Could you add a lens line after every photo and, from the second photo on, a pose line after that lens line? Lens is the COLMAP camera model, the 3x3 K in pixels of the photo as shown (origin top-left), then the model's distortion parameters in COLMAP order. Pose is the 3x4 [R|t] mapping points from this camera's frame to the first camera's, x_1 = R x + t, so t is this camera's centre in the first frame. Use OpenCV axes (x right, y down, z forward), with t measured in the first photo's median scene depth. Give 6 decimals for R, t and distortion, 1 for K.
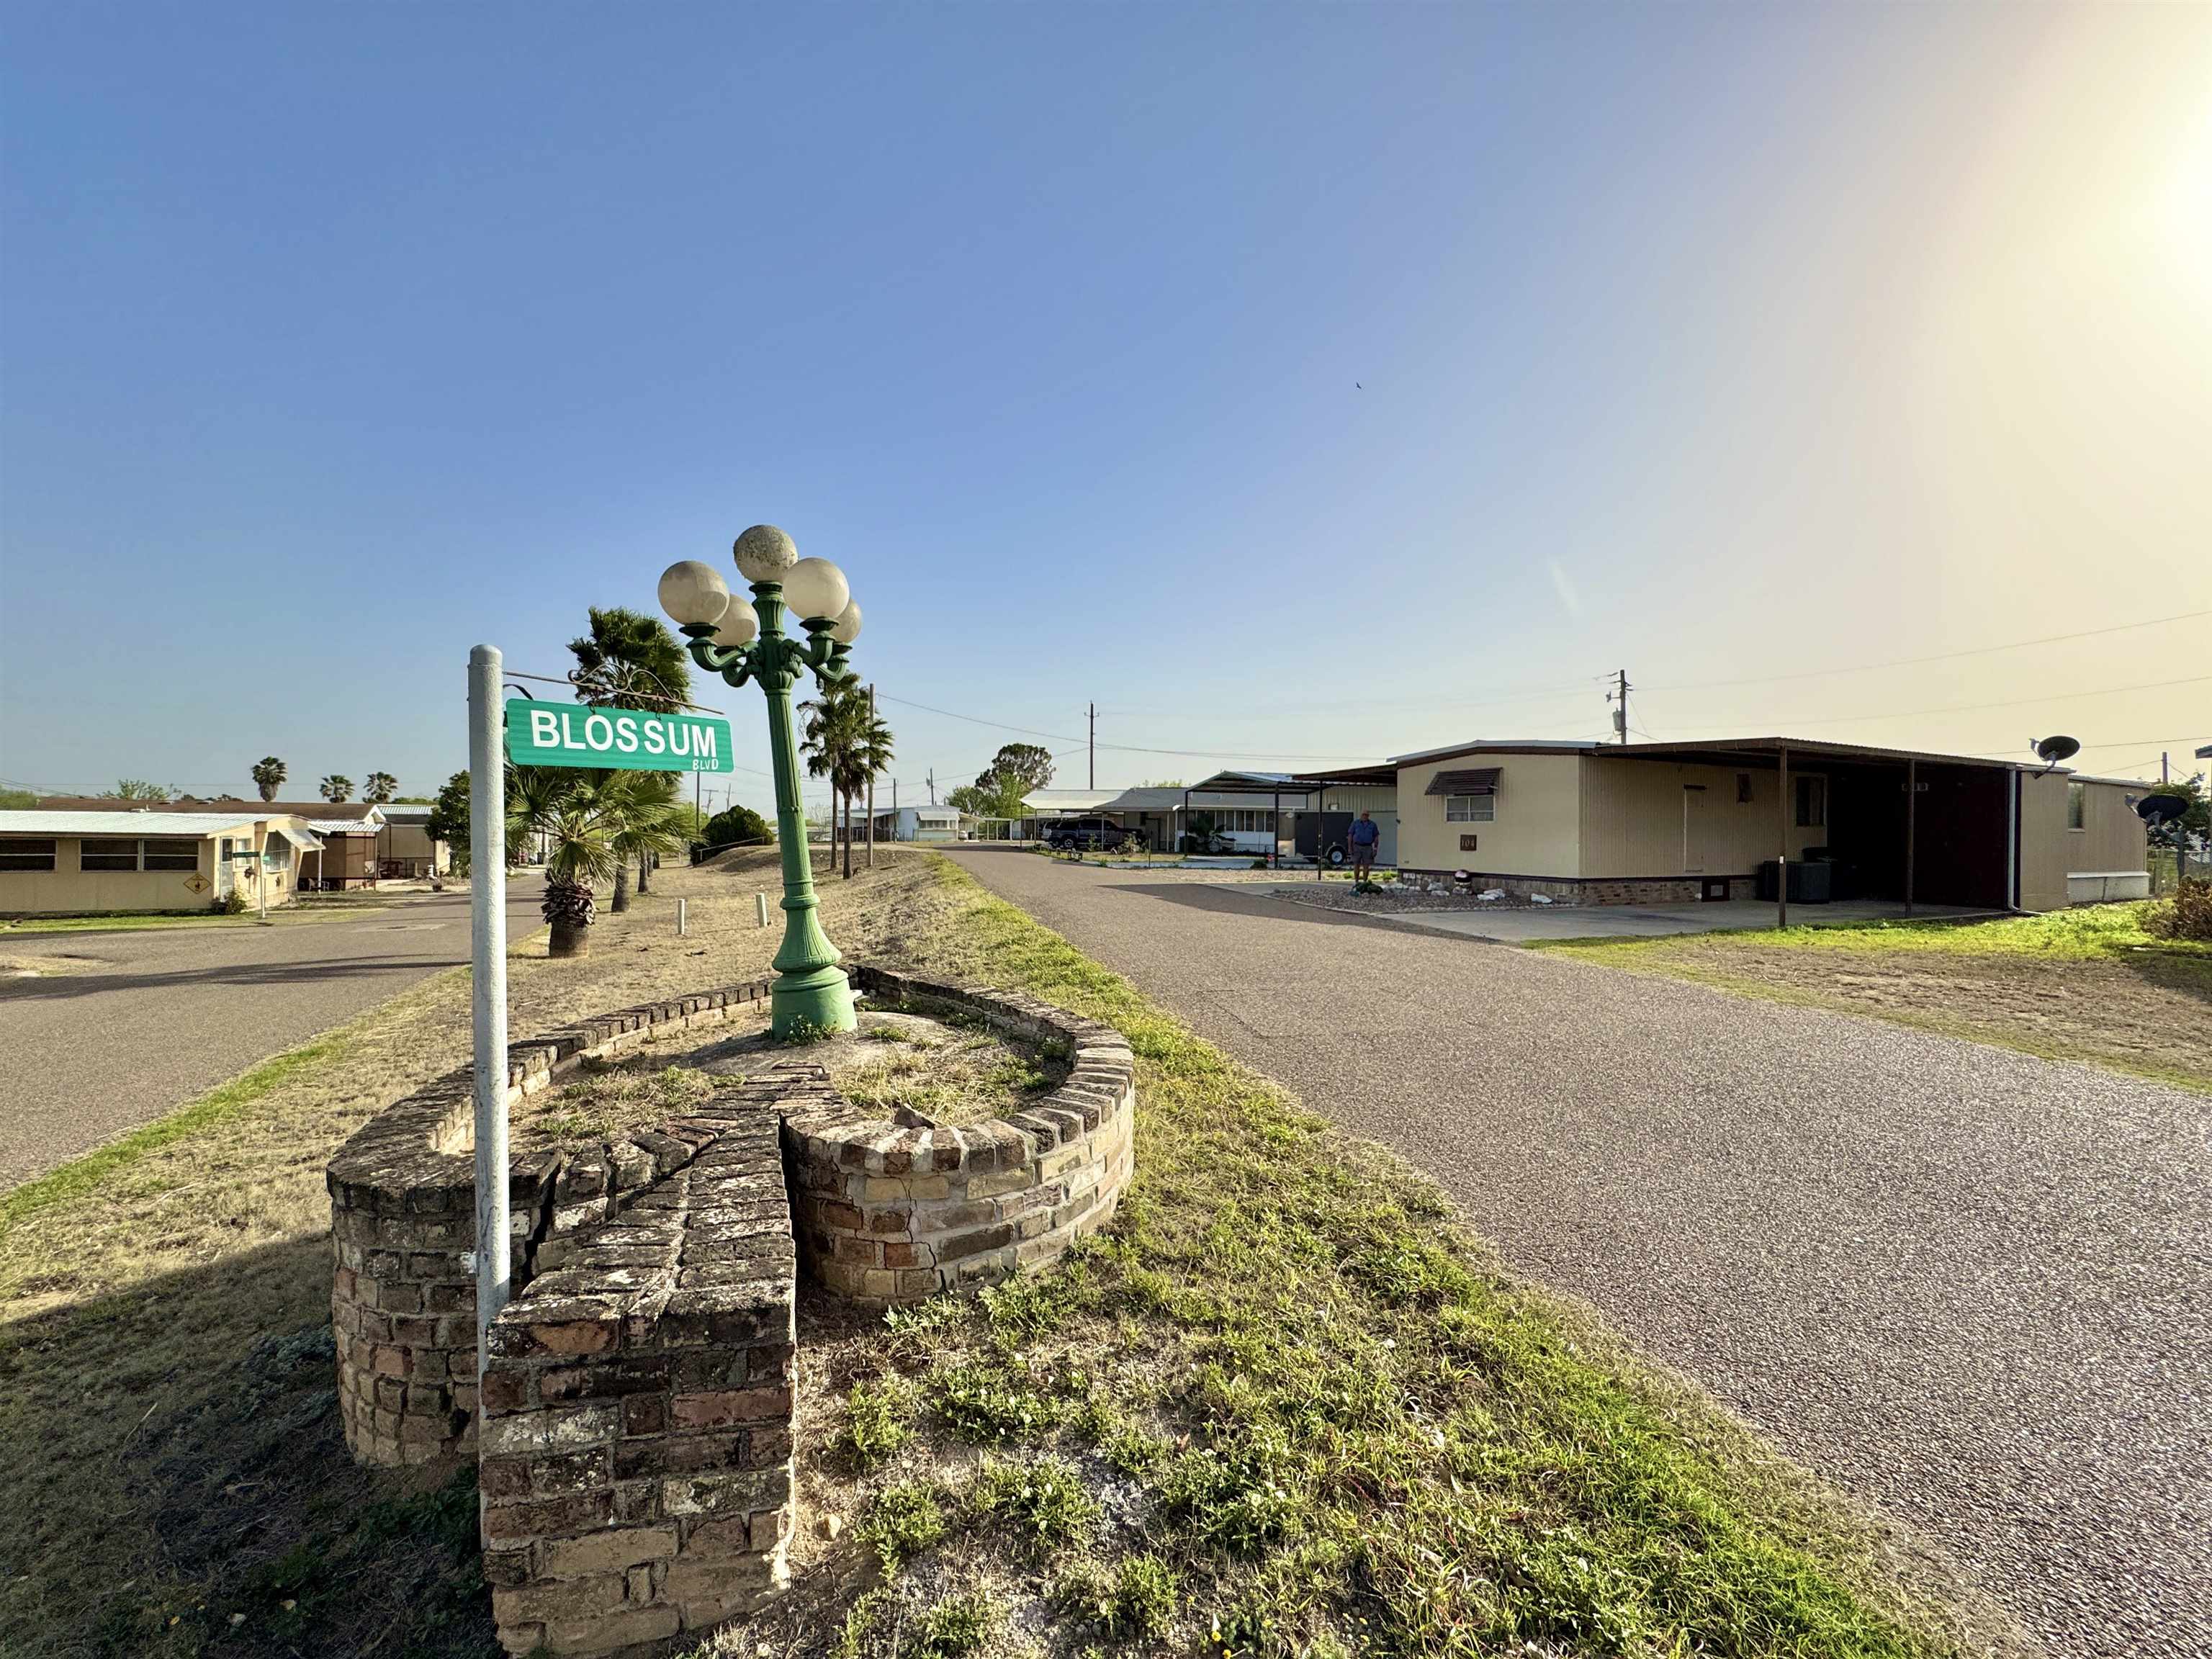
lens RADIAL K [[888.0, 0, 1100.4], [0, 888.0, 830.7], [0, 0, 1]] dist [-0.003058, -0.000739]
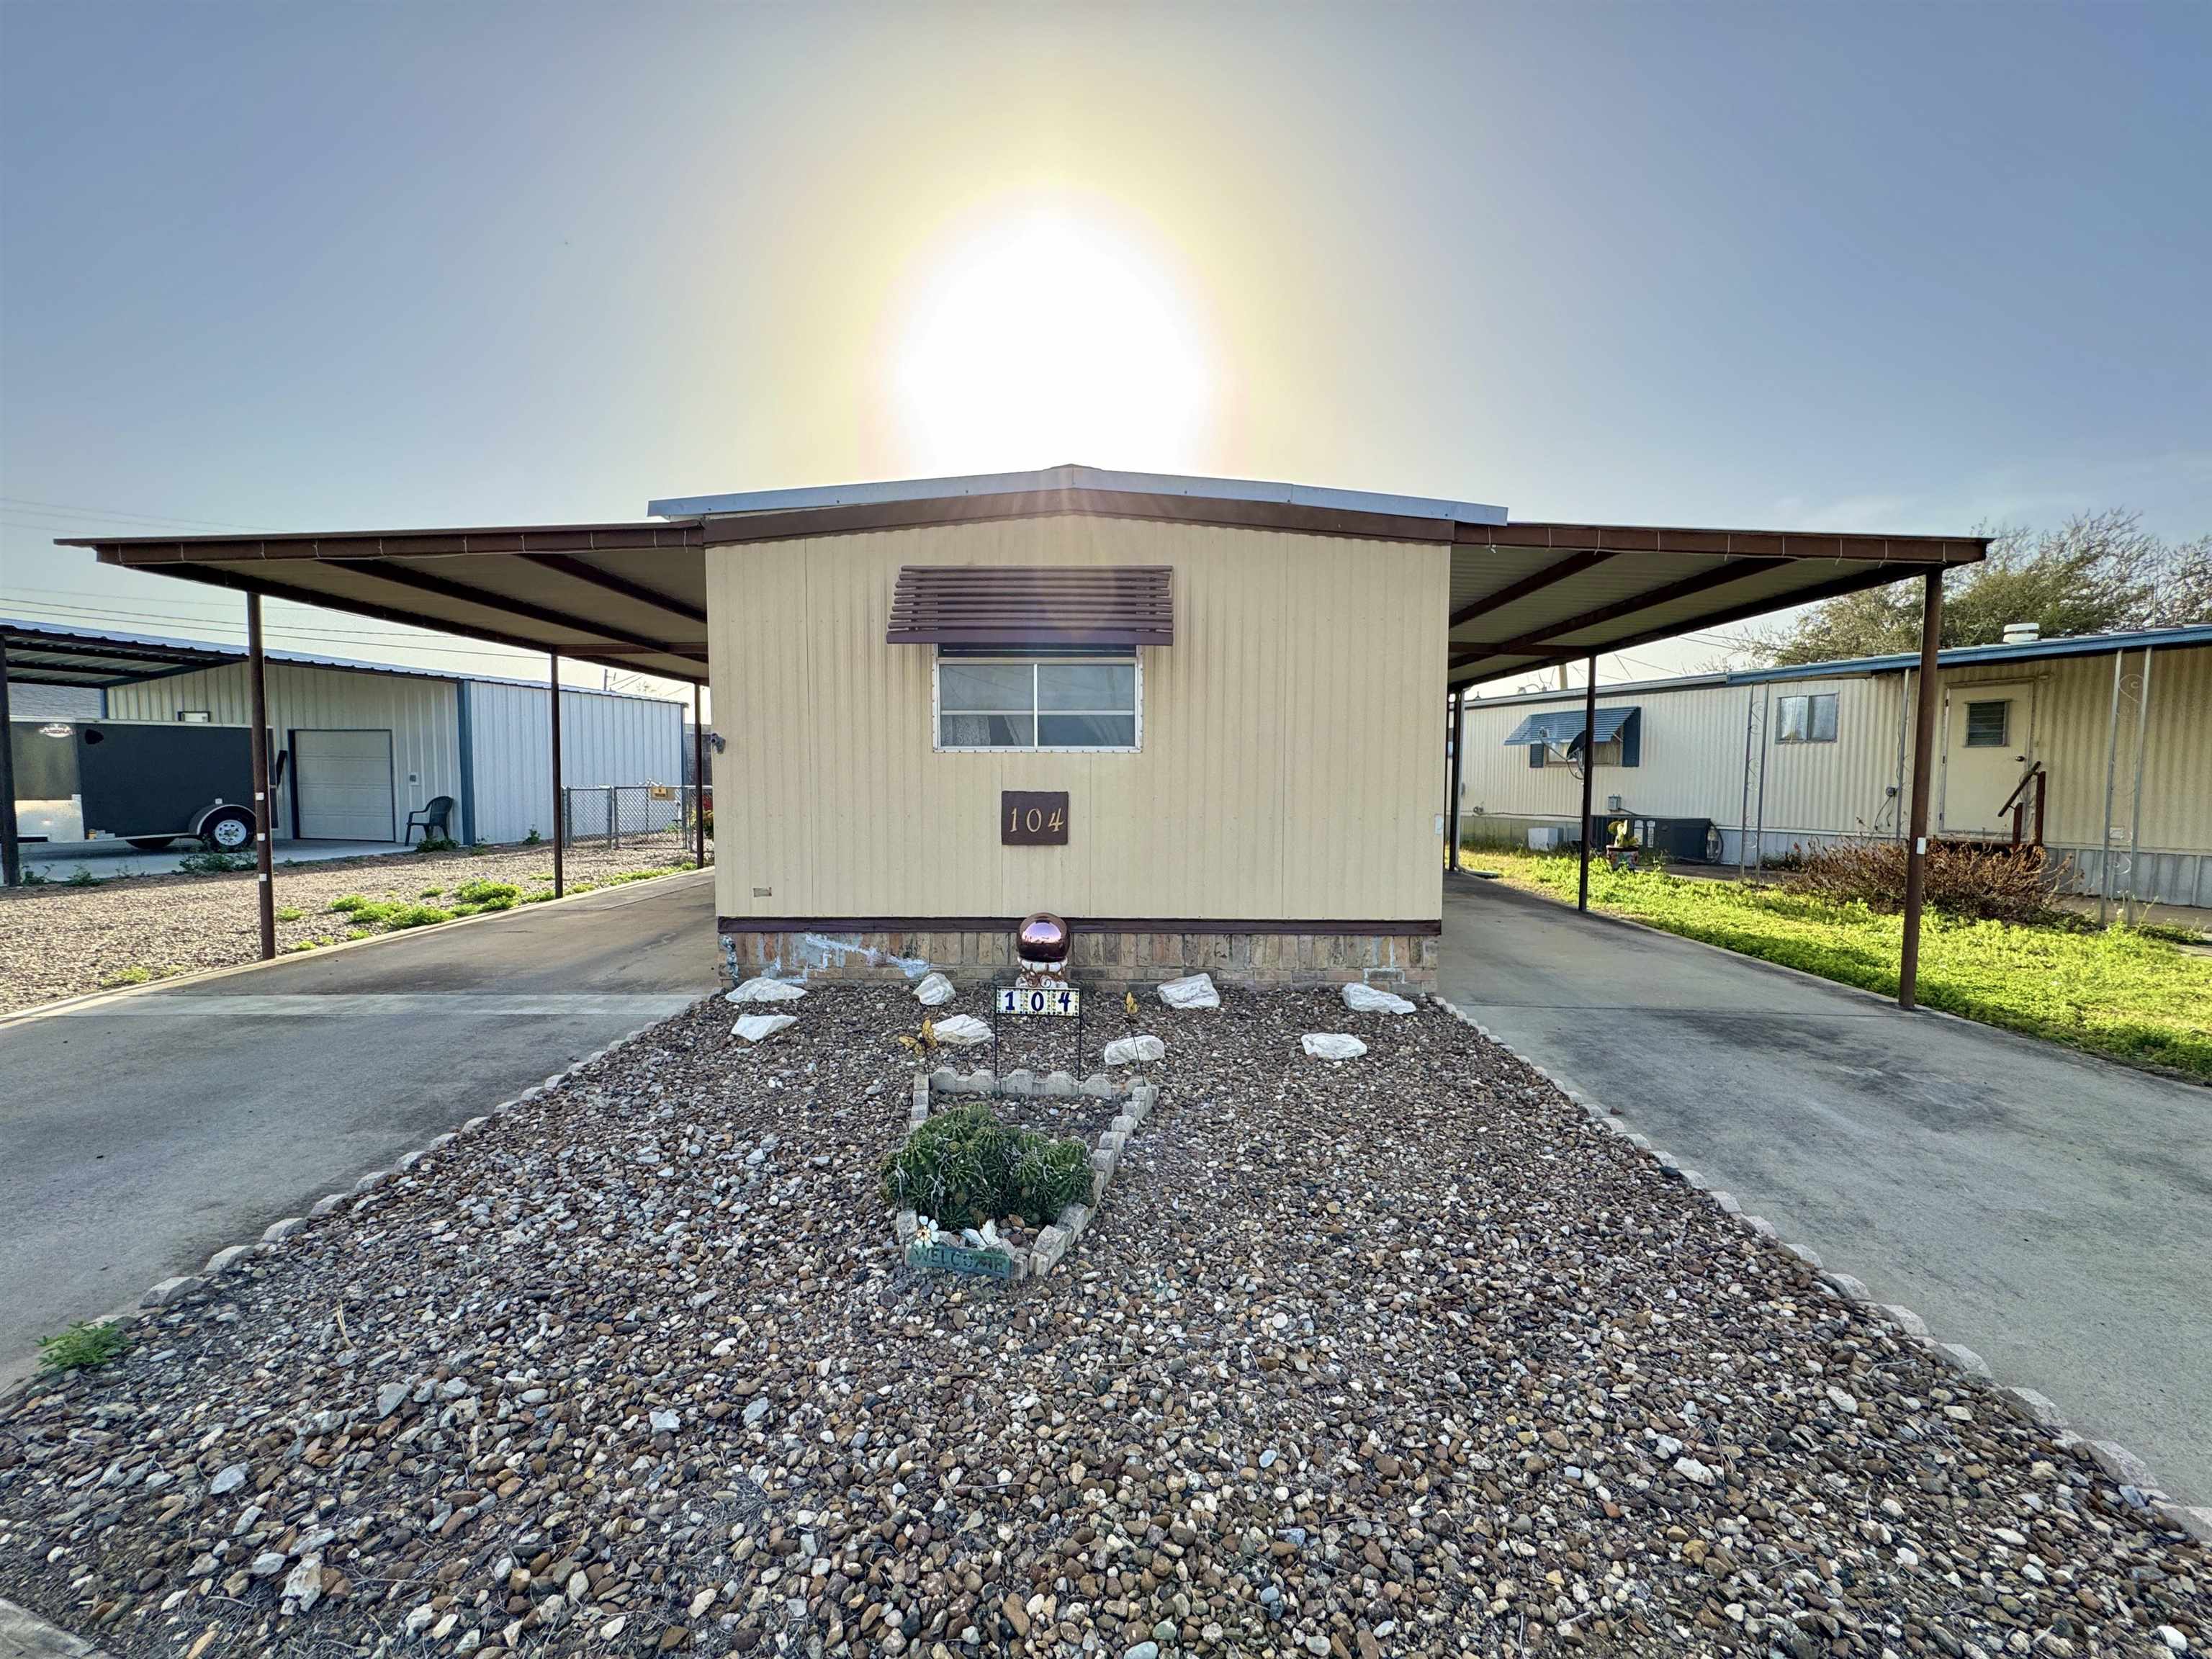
lens RADIAL K [[888.0, 0, 1100.4], [0, 888.0, 830.7], [0, 0, 1]] dist [-0.003058, -0.000739]
pose [[0.462119, -0.064561, 0.884465, 0.159346], [0.001254, 0.997393, 0.072149, -0.003640], [-0.886817, -0.032232, 0.460995, 0.821781]]
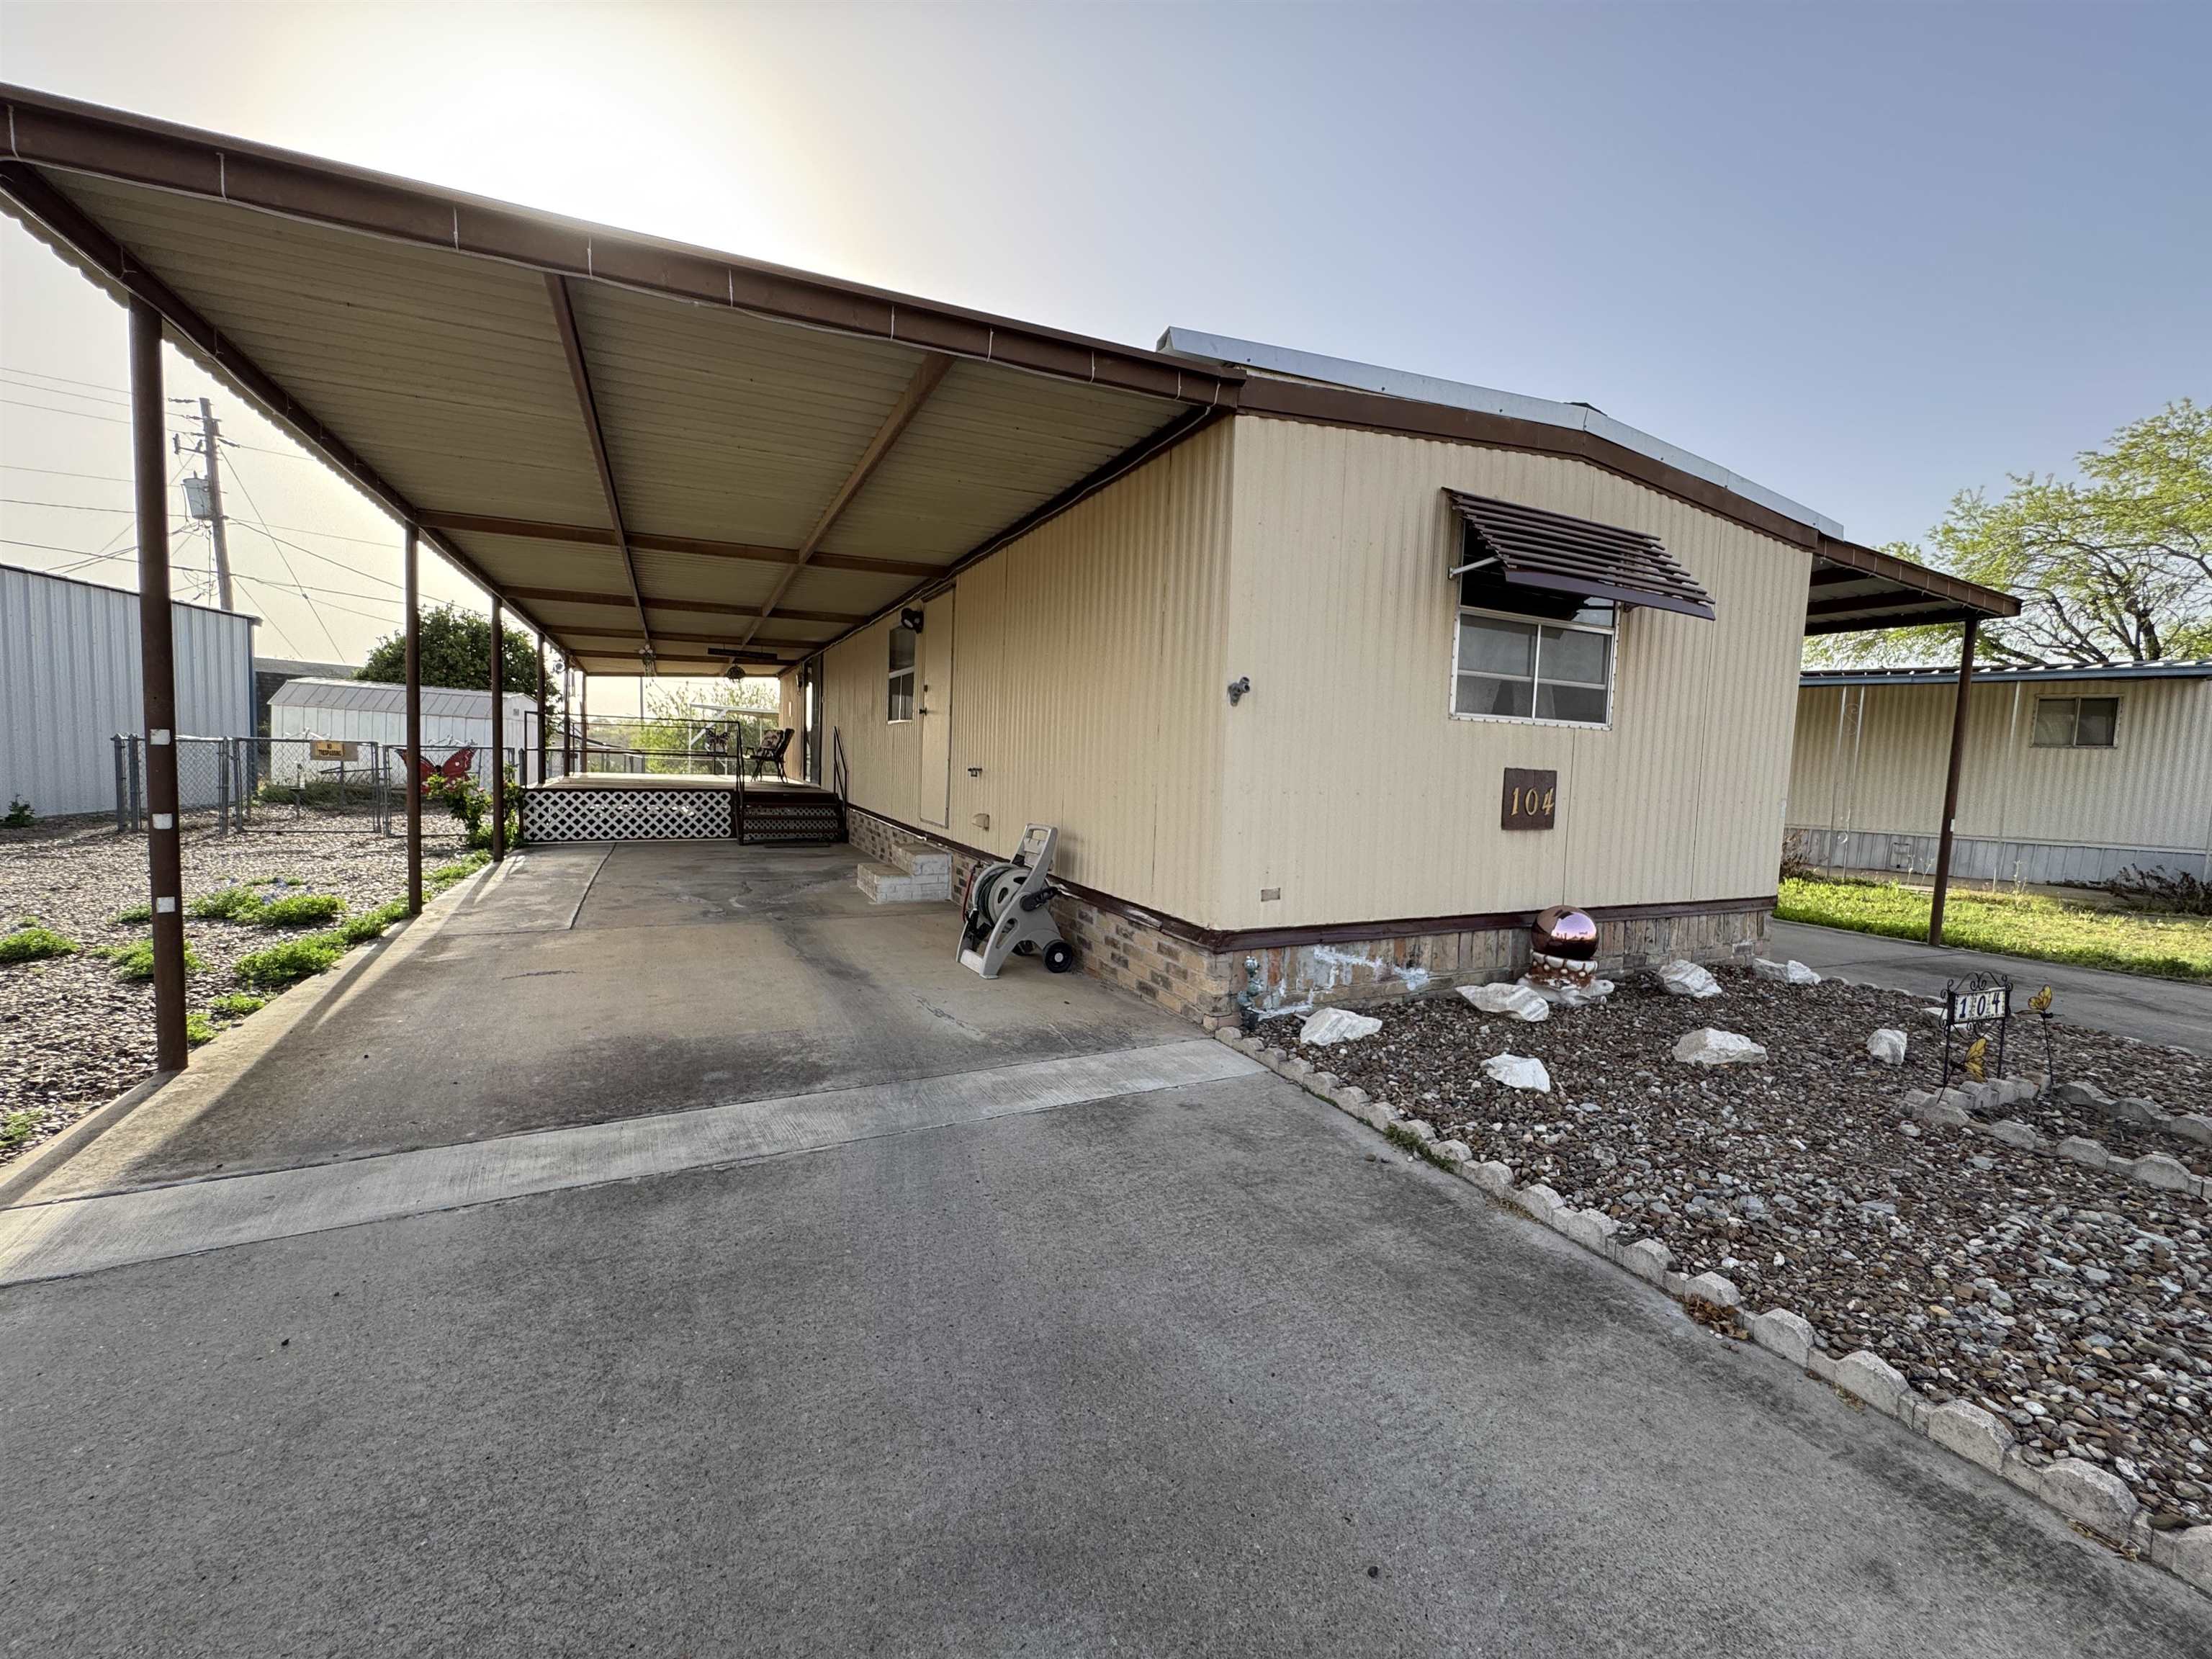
lens RADIAL K [[888.0, 0, 1100.4], [0, 888.0, 830.7], [0, 0, 1]] dist [-0.003058, -0.000739]
pose [[0.012882, -0.090569, 0.995807, 0.148361], [-0.036400, 0.995187, 0.090984, 0.003306], [-0.999254, -0.037419, 0.009523, 1.092623]]
